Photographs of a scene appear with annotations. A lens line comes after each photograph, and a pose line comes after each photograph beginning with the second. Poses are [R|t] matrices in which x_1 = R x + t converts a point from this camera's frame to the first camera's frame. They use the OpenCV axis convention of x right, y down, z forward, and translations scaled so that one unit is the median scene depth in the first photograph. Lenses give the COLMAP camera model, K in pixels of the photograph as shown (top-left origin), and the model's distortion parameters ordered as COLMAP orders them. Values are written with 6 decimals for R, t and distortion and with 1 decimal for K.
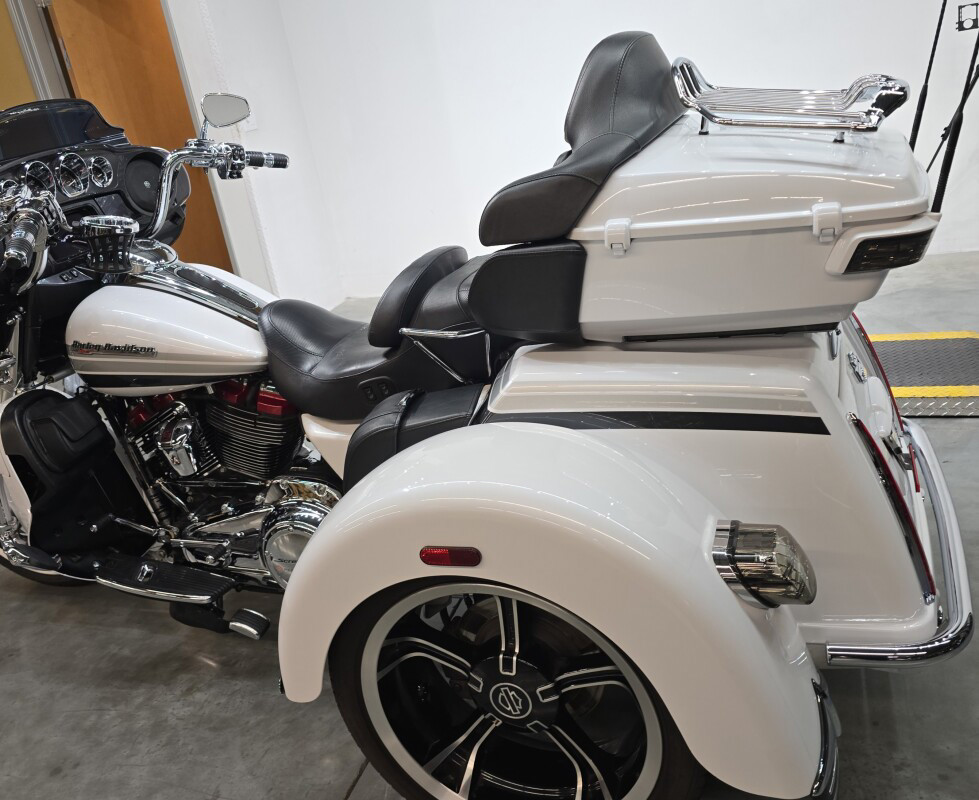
lens RADIAL K [[870.1, 0, 489.5], [0, 870.1, 400.0], [0, 0, 1]] dist [0.010789, -0.007914]
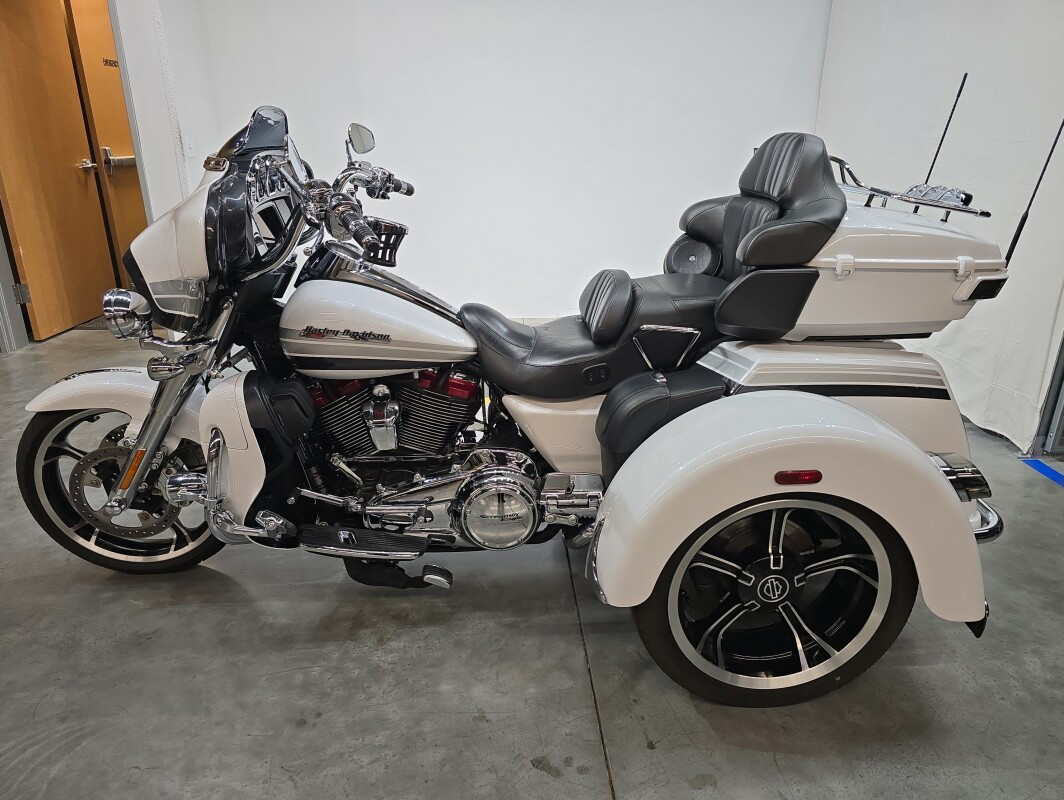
lens RADIAL K [[715.2, 0, 532.4], [0, 715.2, 407.4], [0, 0, 1]] dist [0.008394, 0.000344]
pose [[0.916389, 0.012539, 0.400093, -0.599021], [0.001860, 0.999365, -0.035579, 0.070485], [-0.400285, 0.033348, 0.915784, 0.066832]]
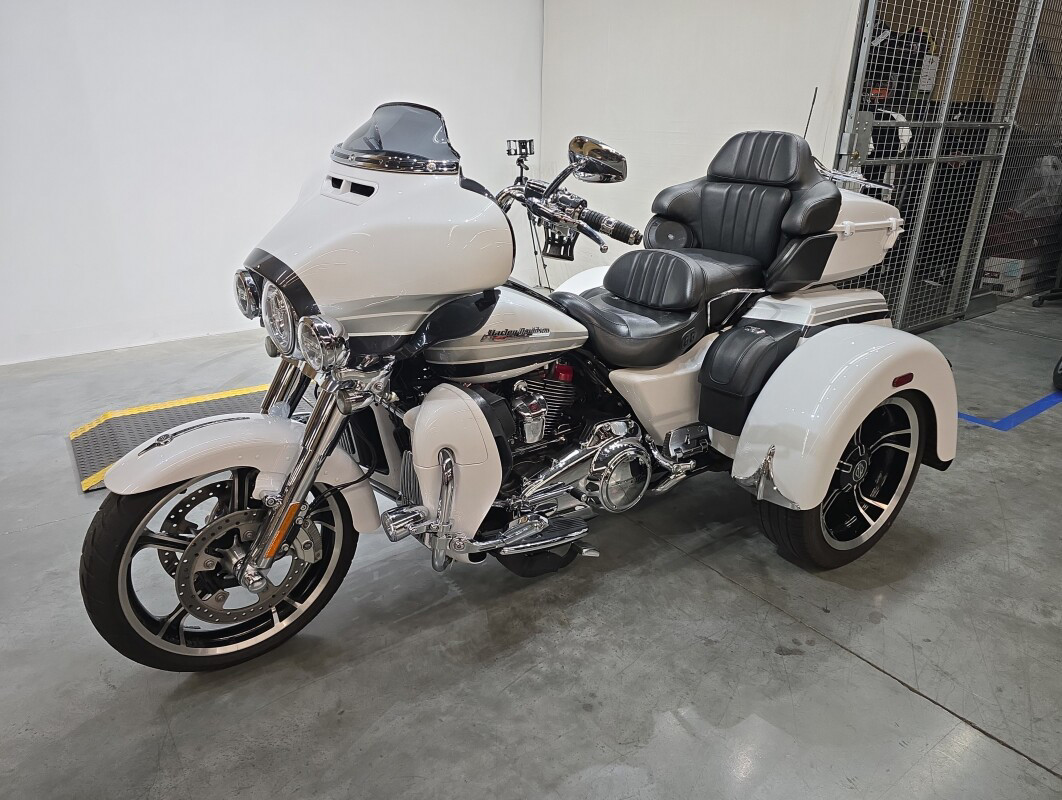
lens RADIAL K [[724.8, 0, 533.5], [0, 724.8, 405.5], [0, 0, 1]] dist [0.035558, -0.028714]
pose [[0.570661, -0.146608, 0.807992, -1.238290], [0.205329, 0.978154, 0.032466, 0.006606], [-0.795101, 0.147377, 0.588298, 0.458236]]
